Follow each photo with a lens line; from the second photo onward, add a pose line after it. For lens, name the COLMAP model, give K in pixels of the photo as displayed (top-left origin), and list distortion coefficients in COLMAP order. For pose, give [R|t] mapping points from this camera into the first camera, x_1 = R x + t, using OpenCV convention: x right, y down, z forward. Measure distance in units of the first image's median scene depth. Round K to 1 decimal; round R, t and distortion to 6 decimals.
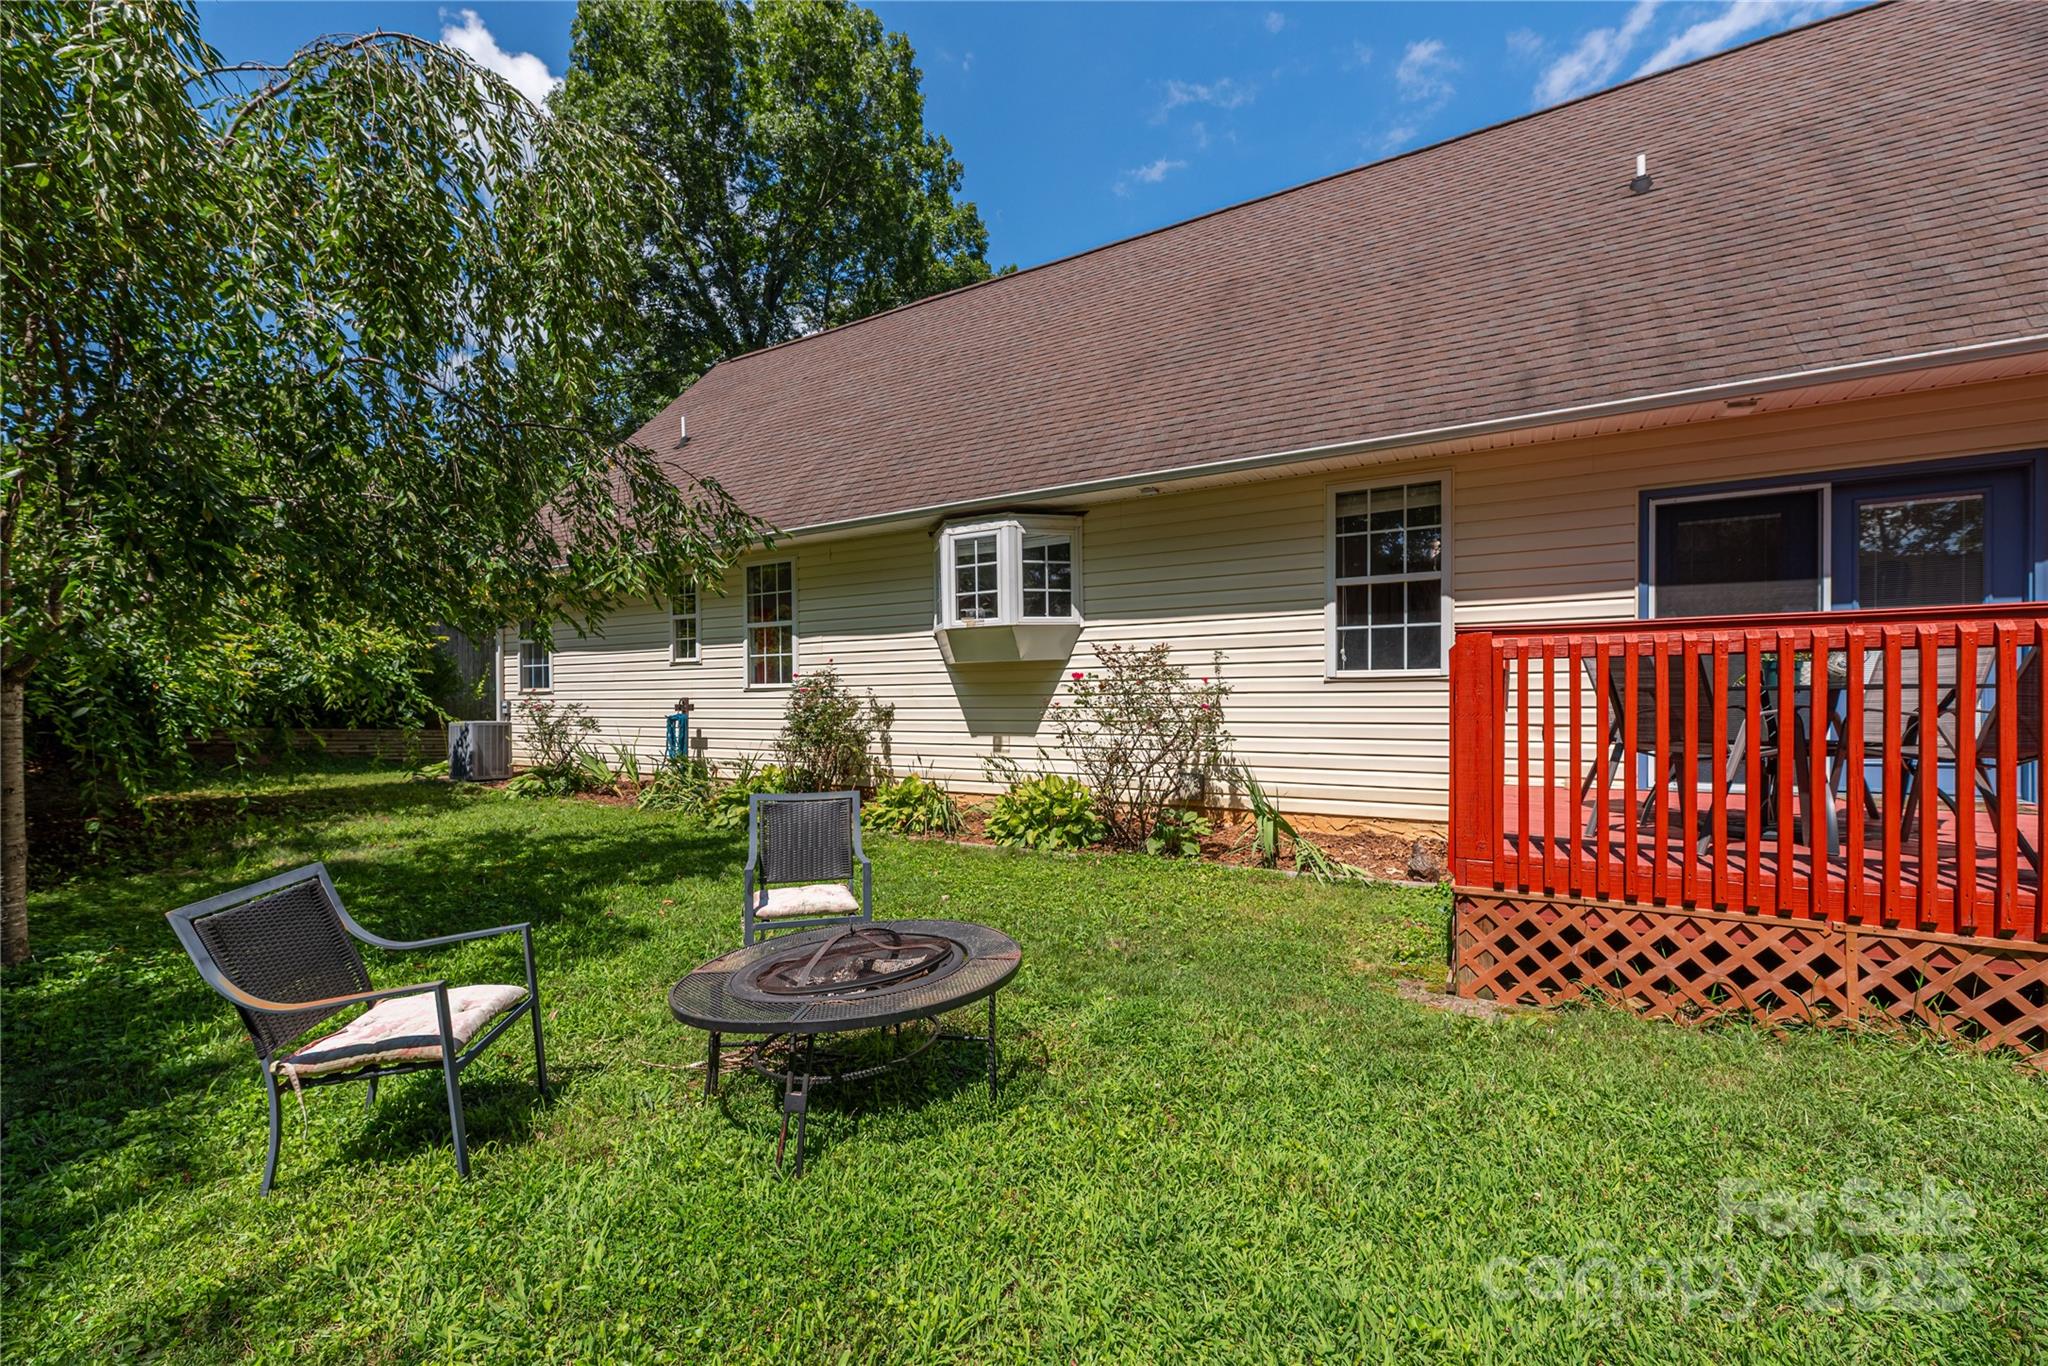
lens RADIAL K [[828.0, 0, 1013.1], [0, 828.0, 704.9], [0, 0, 1]] dist [0.004112, -0.000128]
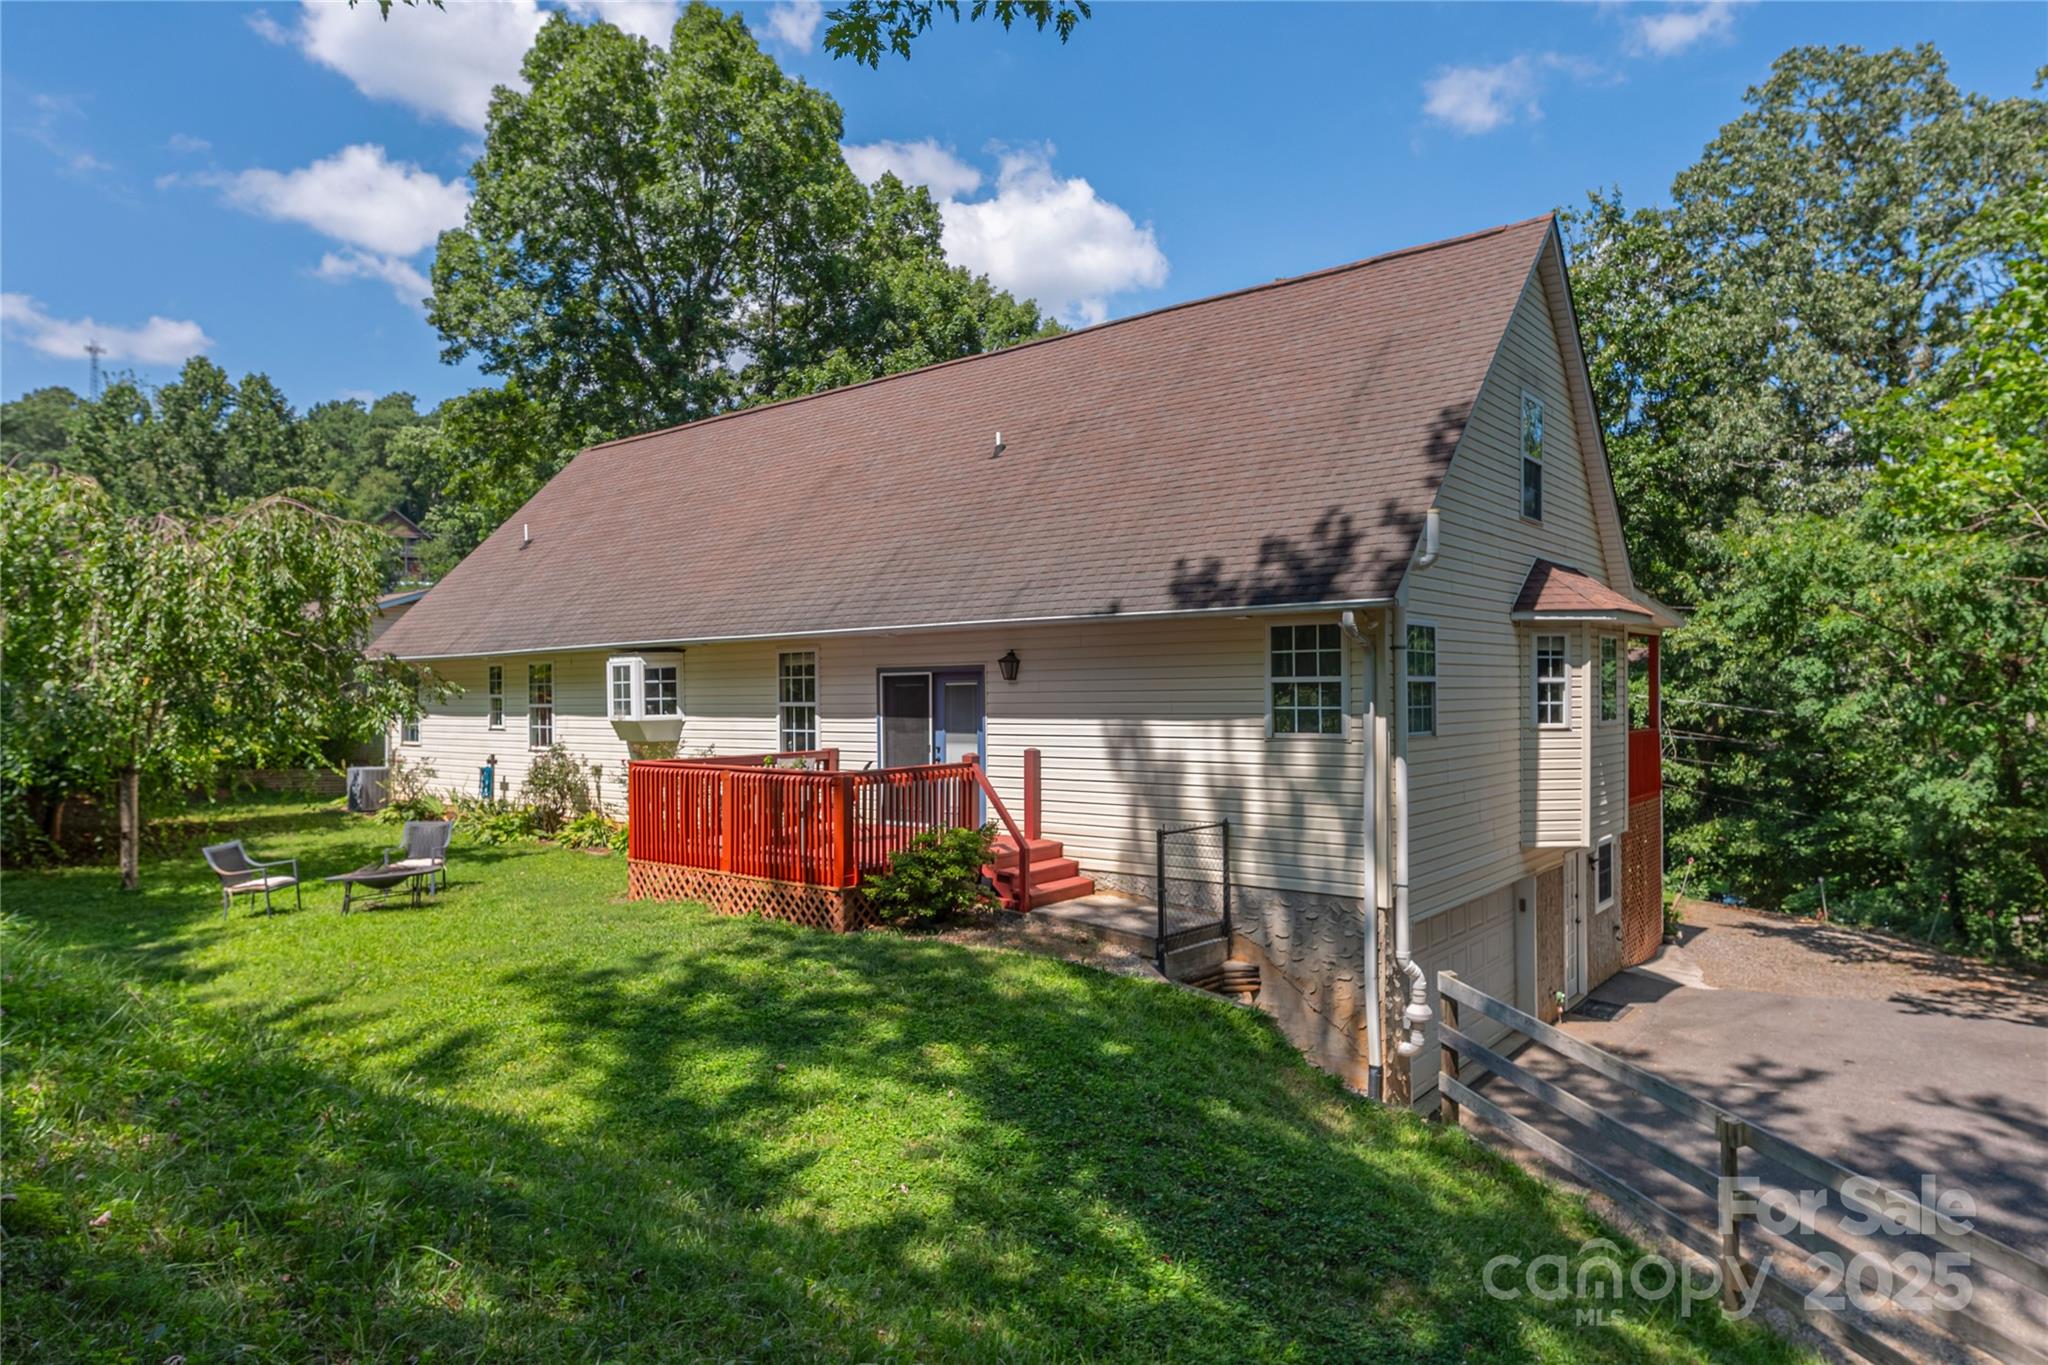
lens RADIAL K [[1166.3, 0, 1035.3], [0, 1166.3, 673.8], [0, 0, 1]] dist [-0.000586, 0.001685]
pose [[0.991978, -0.006685, -0.126231, 0.907472], [0.003628, 0.999695, -0.024433, -0.110019], [0.126356, 0.023779, 0.991700, -1.008569]]
